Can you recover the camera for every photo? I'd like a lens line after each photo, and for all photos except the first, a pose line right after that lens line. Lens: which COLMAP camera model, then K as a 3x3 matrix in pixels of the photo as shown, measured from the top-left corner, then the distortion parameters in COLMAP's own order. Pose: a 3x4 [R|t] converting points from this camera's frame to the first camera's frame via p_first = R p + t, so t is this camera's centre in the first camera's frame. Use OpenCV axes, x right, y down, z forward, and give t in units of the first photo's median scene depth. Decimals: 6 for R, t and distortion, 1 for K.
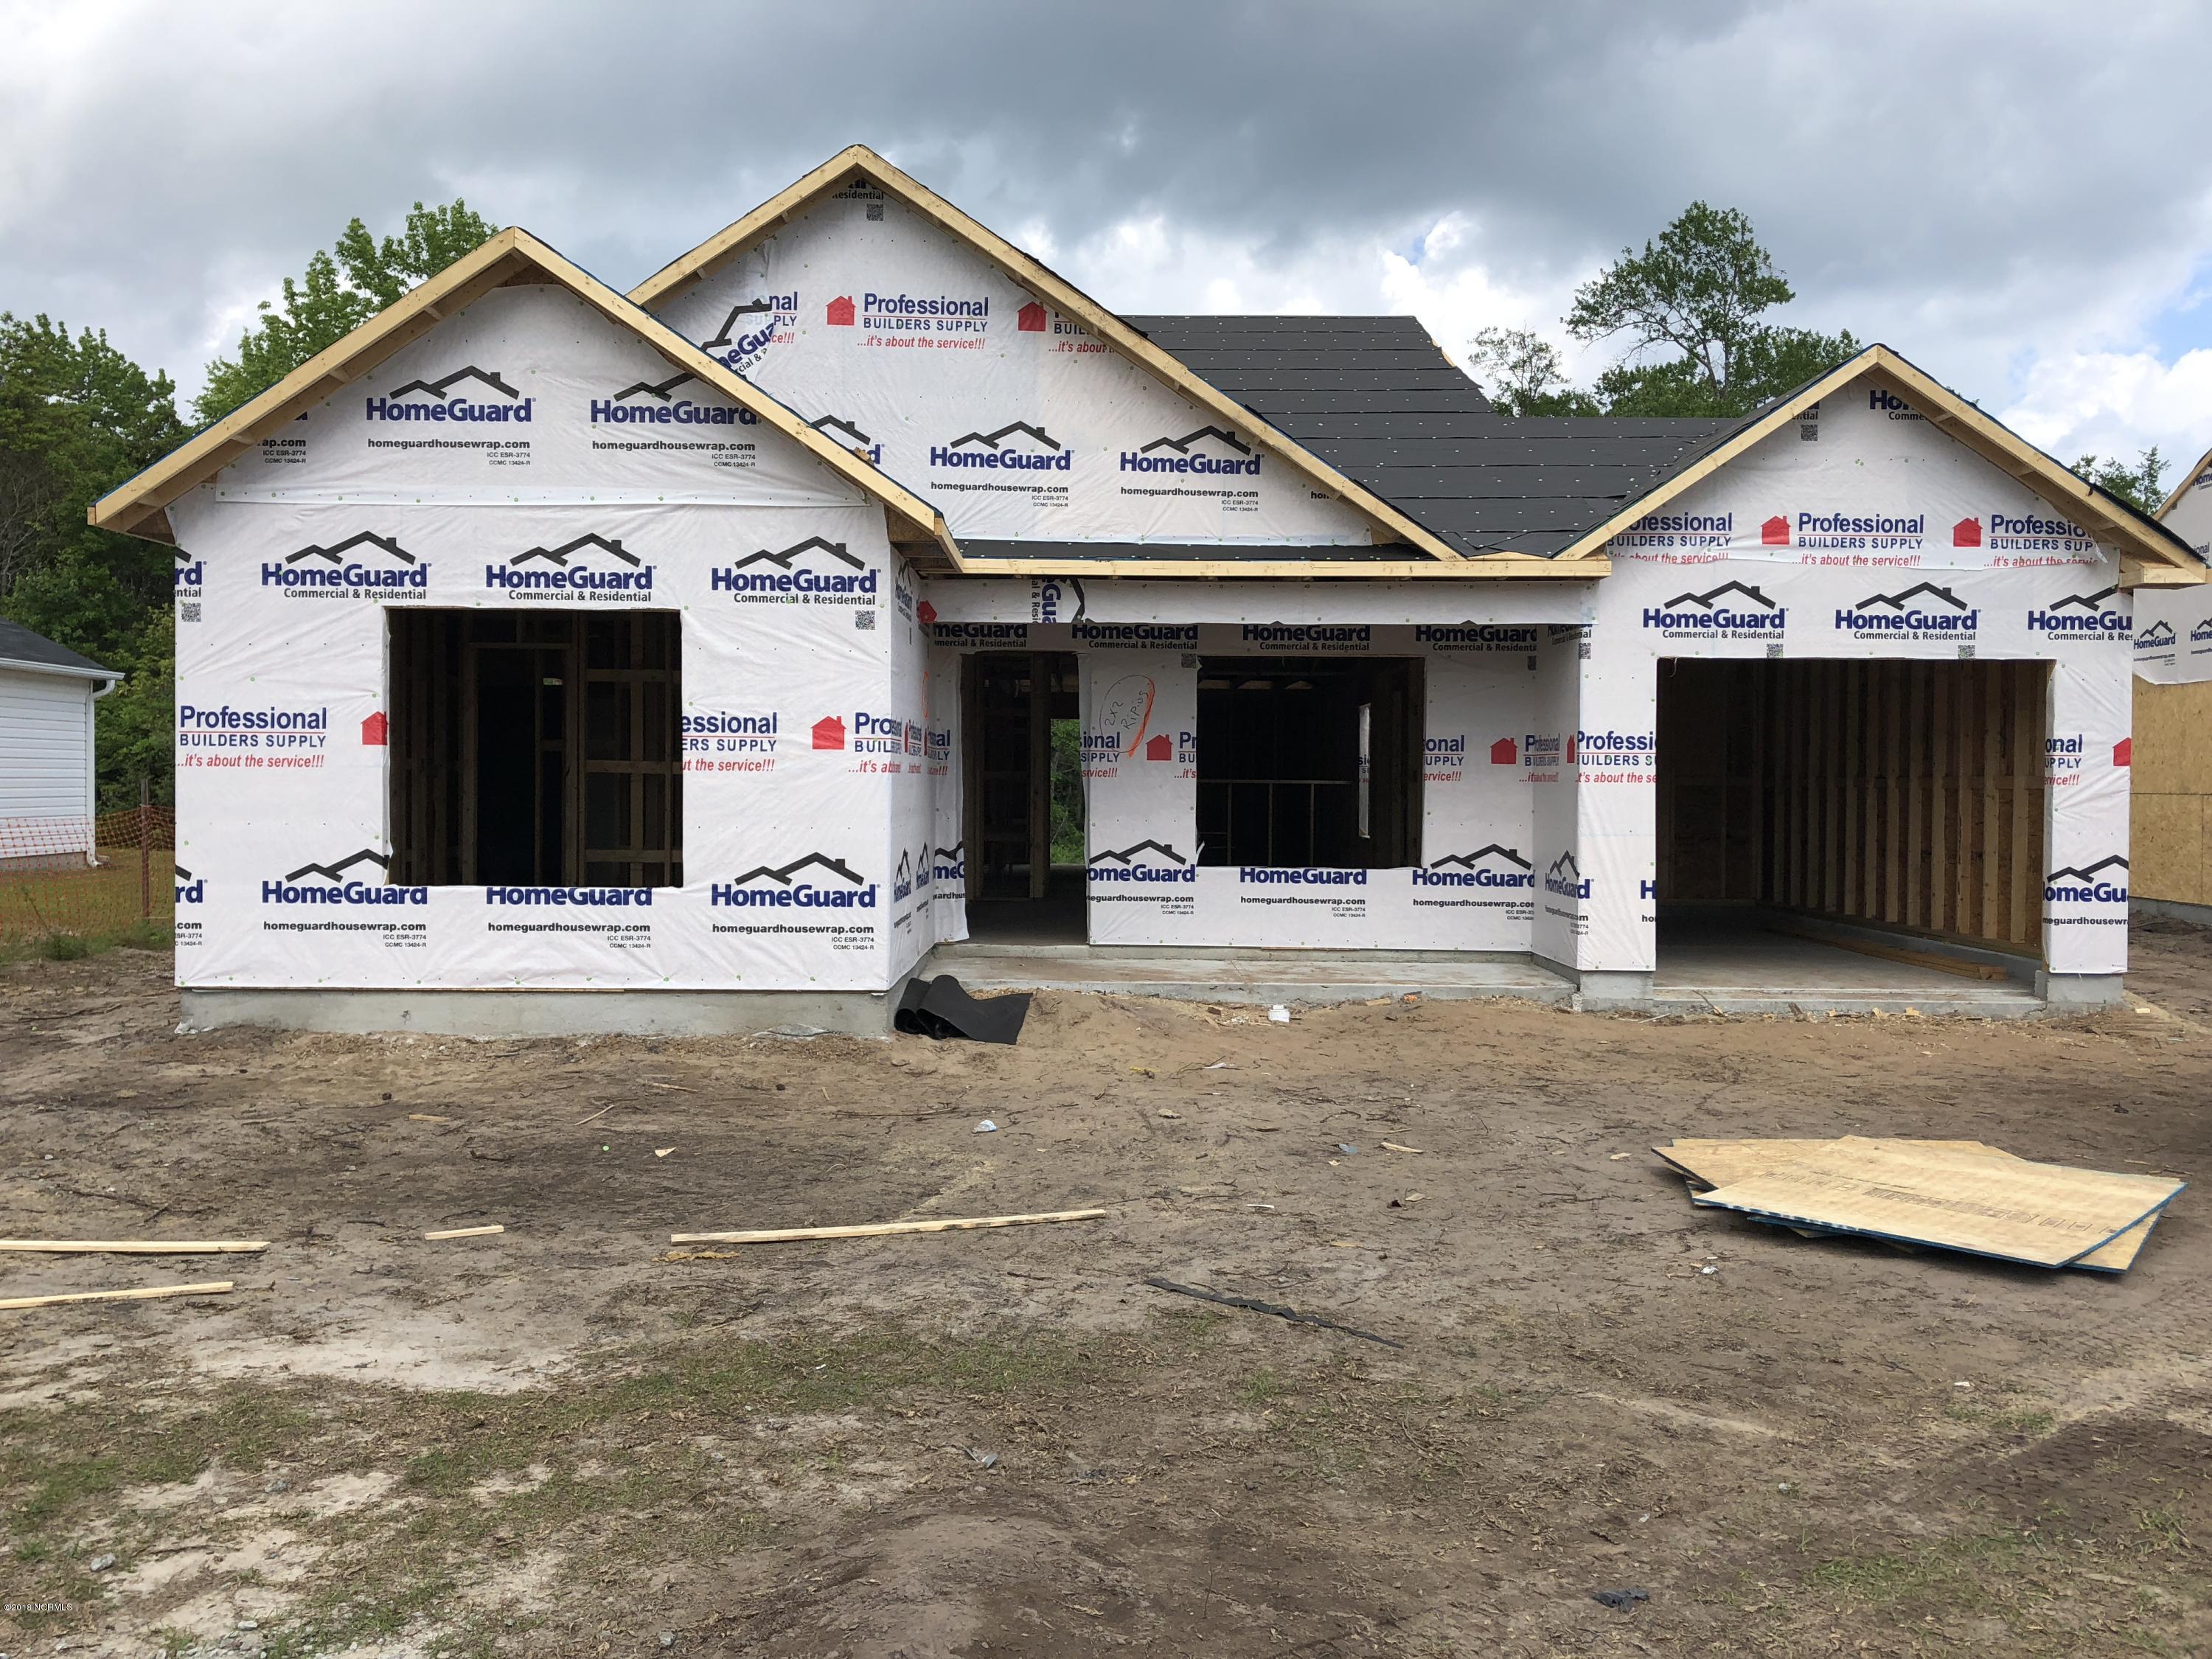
lens RADIAL K [[1815.4, 0, 1089.3], [0, 1815.4, 830.9], [0, 0, 1]] dist [0.000520, 0.022600]
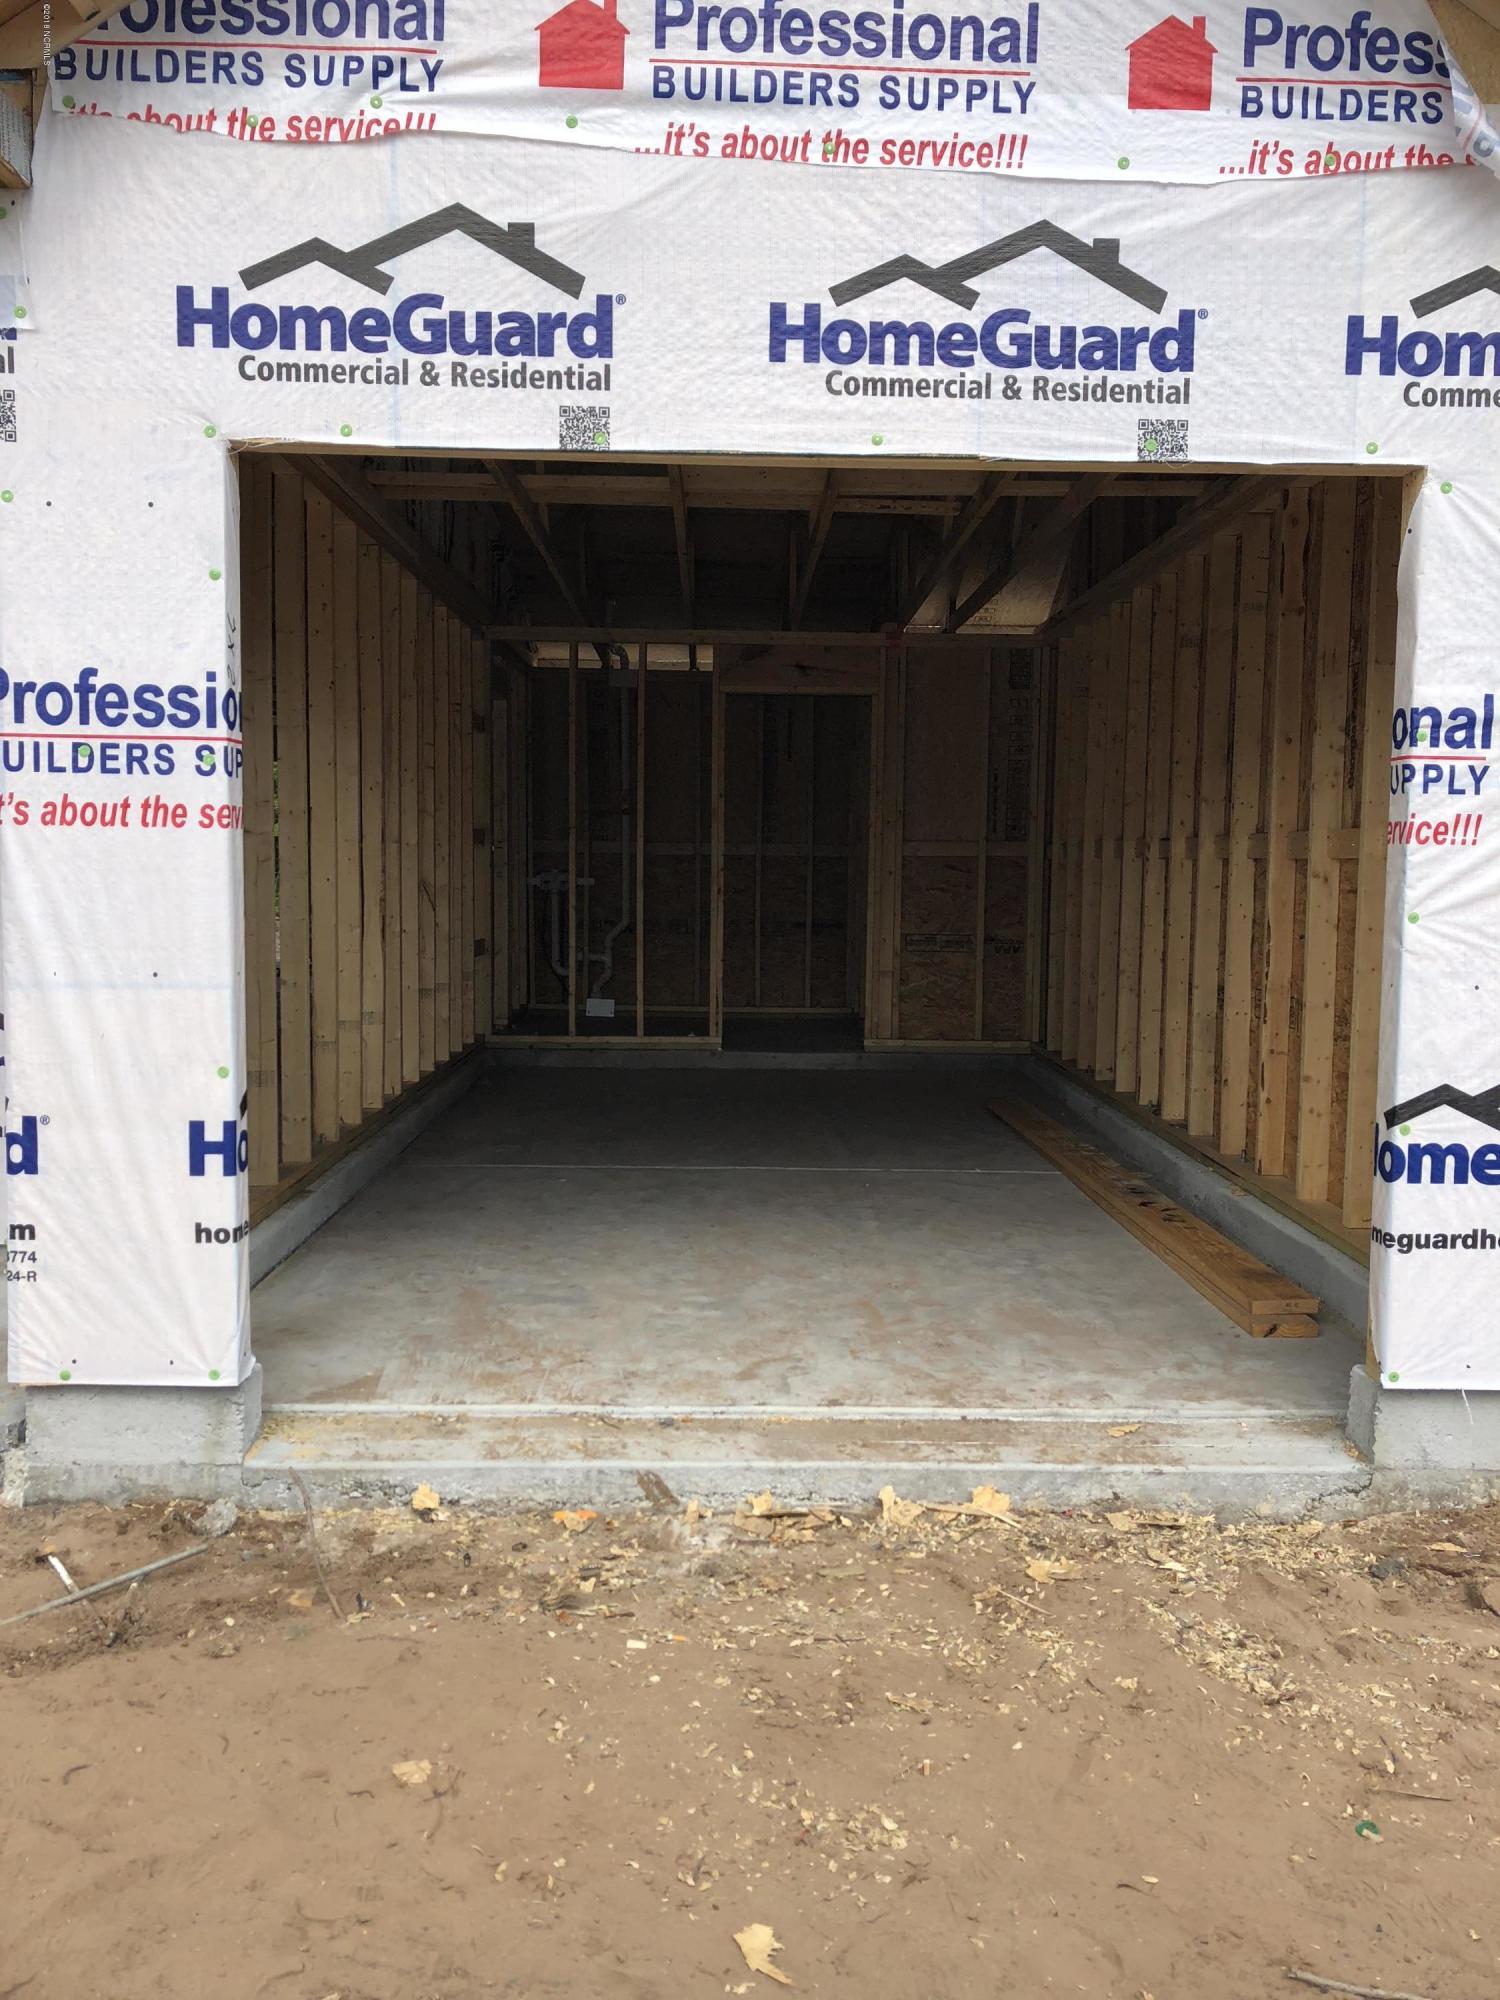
lens RADIAL K [[1641.4, 0, 764.4], [0, 1641.4, 1000.1], [0, 0, 1]] dist [0.000520, 0.022600]
pose [[0.999467, 0.004403, 0.032342, 0.400767], [-0.006310, 0.998232, 0.059098, -0.013662], [-0.032025, -0.059271, 0.997728, 0.696941]]
